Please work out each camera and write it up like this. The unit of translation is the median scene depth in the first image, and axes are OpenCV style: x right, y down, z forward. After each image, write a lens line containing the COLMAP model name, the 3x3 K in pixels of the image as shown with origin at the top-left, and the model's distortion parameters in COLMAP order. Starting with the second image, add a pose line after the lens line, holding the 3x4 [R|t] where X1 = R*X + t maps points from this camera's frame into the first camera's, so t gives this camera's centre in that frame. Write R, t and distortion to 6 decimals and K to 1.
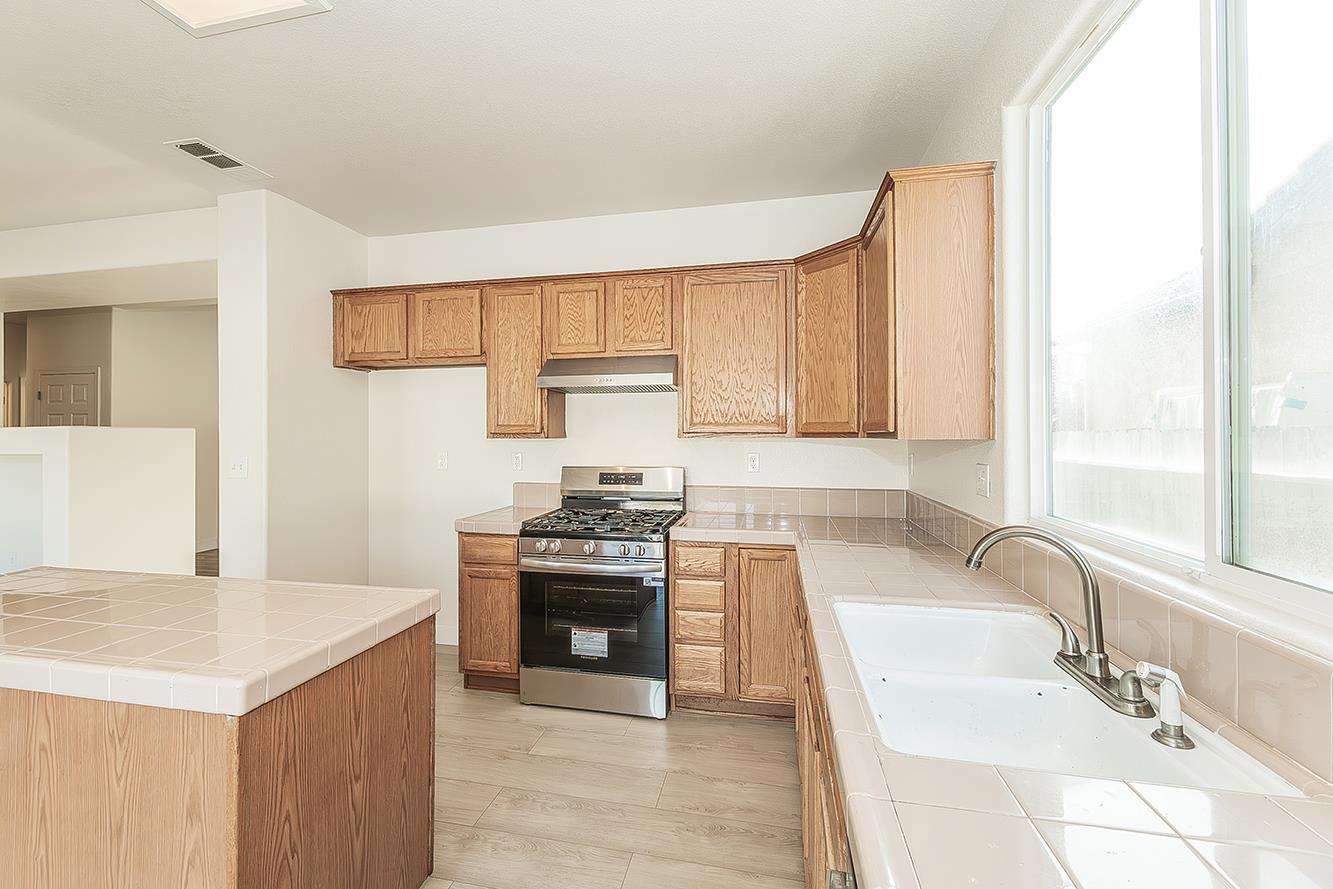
lens RADIAL K [[559.3, 0, 646.4], [0, 559.3, 430.3], [0, 0, 1]] dist [0.000592, -0.000148]
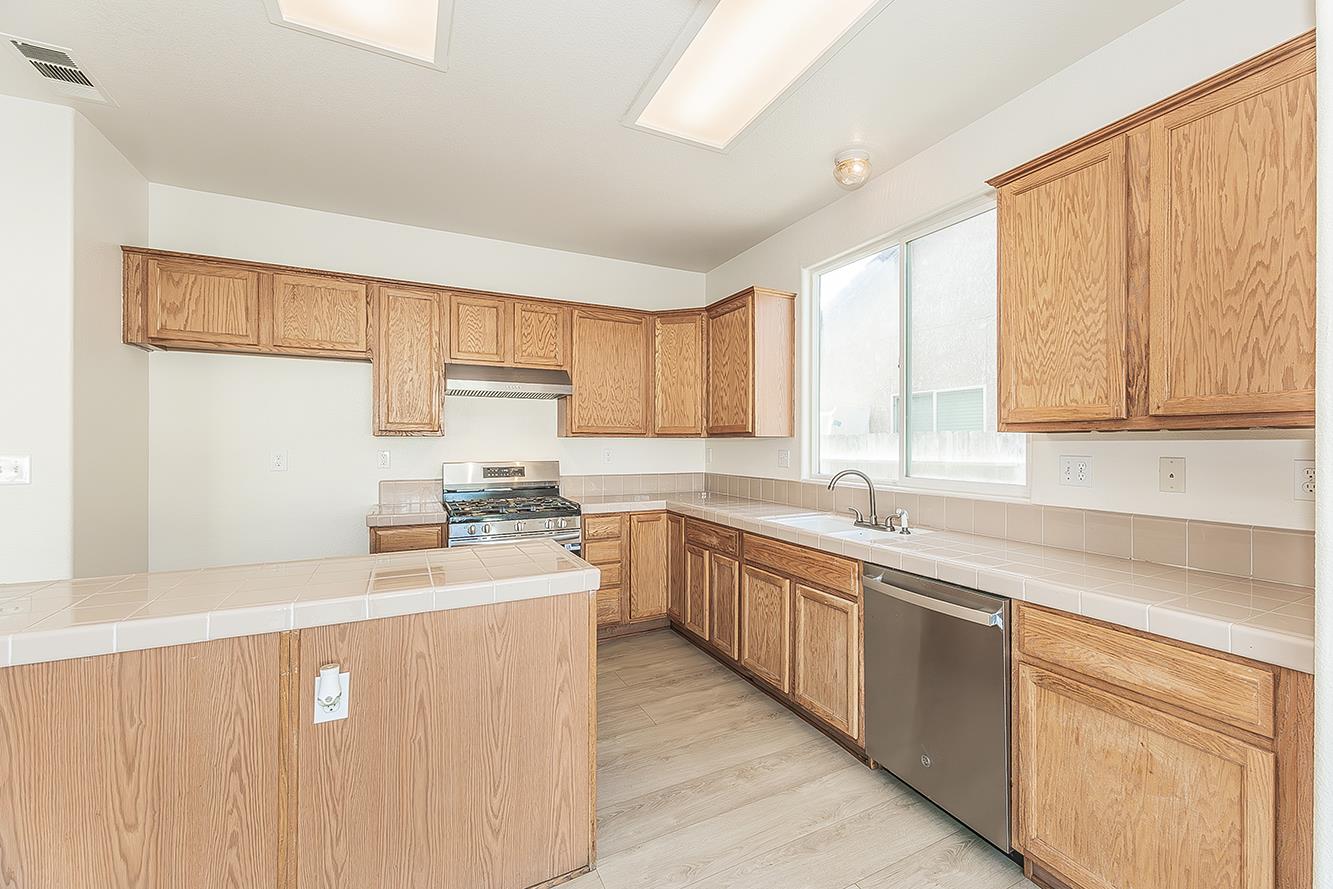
lens RADIAL K [[562.1, 0, 713.2], [0, 562.1, 442.4], [0, 0, 1]] dist [0.001275, -0.000076]
pose [[0.748793, 0.004850, 0.662786, -0.527531], [-0.008648, 0.999960, 0.002453, 0.020166], [-0.662747, -0.007568, 0.748805, -0.164317]]
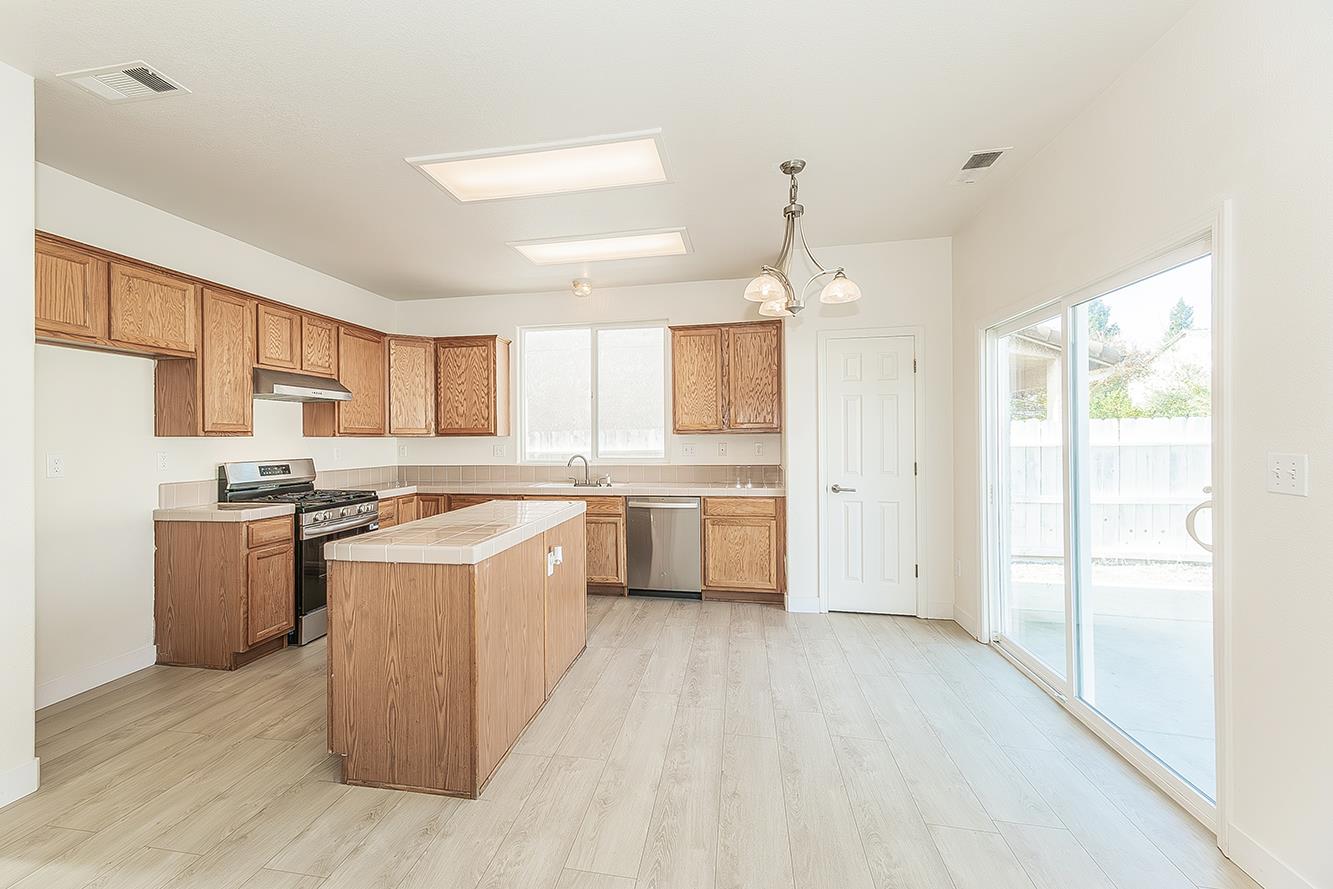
lens RADIAL K [[560.1, 0, 631.3], [0, 560.1, 445.3], [0, 0, 1]] dist [0.003227, 0.000182]
pose [[-0.029328, -0.008450, 0.999534, -1.395983], [0.001452, 0.999963, 0.008496, 0.024690], [-0.999569, 0.001700, -0.029314, 0.273033]]
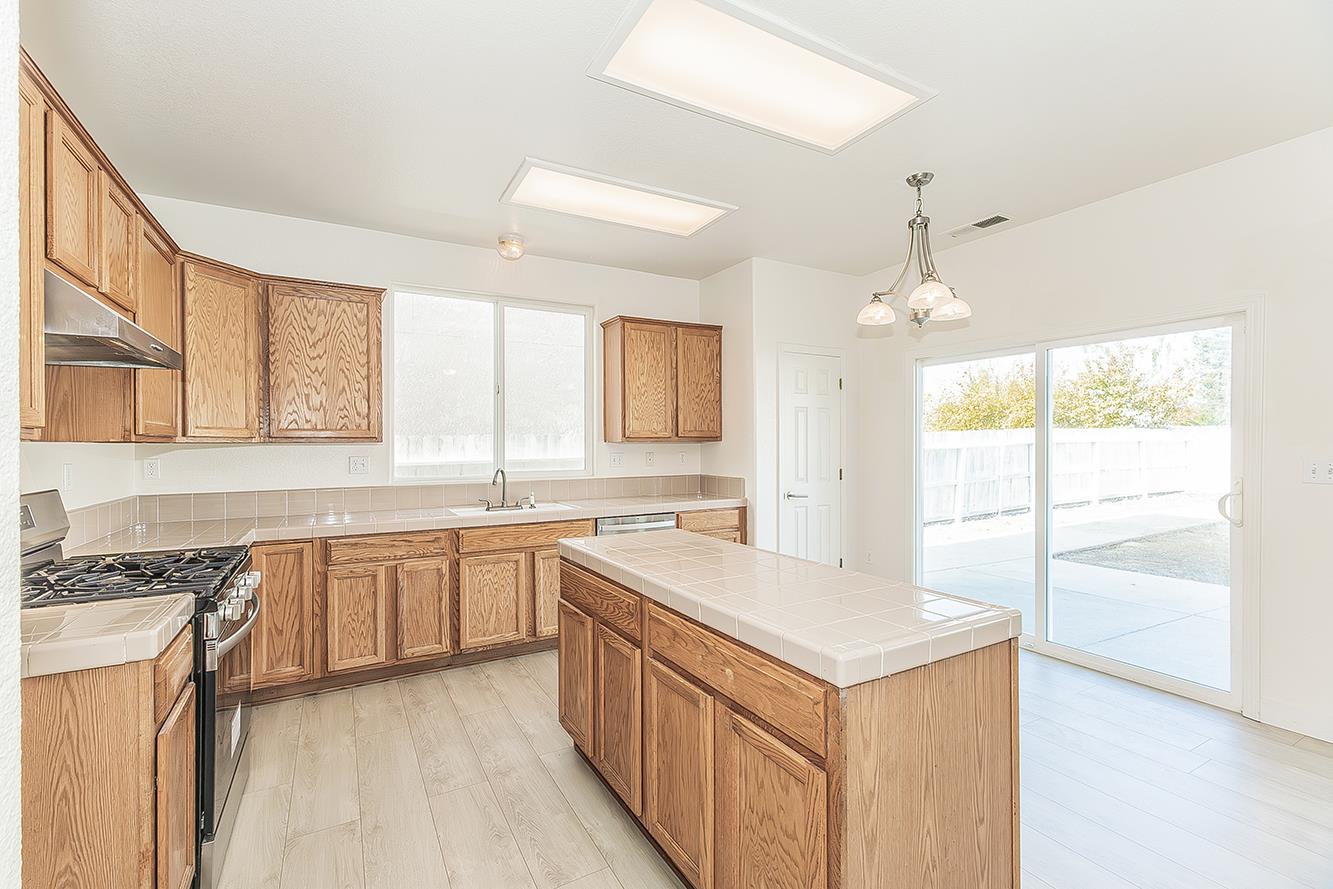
lens RADIAL K [[560.1, 0, 631.3], [0, 560.1, 445.3], [0, 0, 1]] dist [0.003227, 0.000182]
pose [[-0.650511, 0.005025, 0.759480, -0.866716], [0.000880, 0.999982, -0.005862, 0.022932], [-0.759496, -0.003145, -0.650504, 0.965713]]
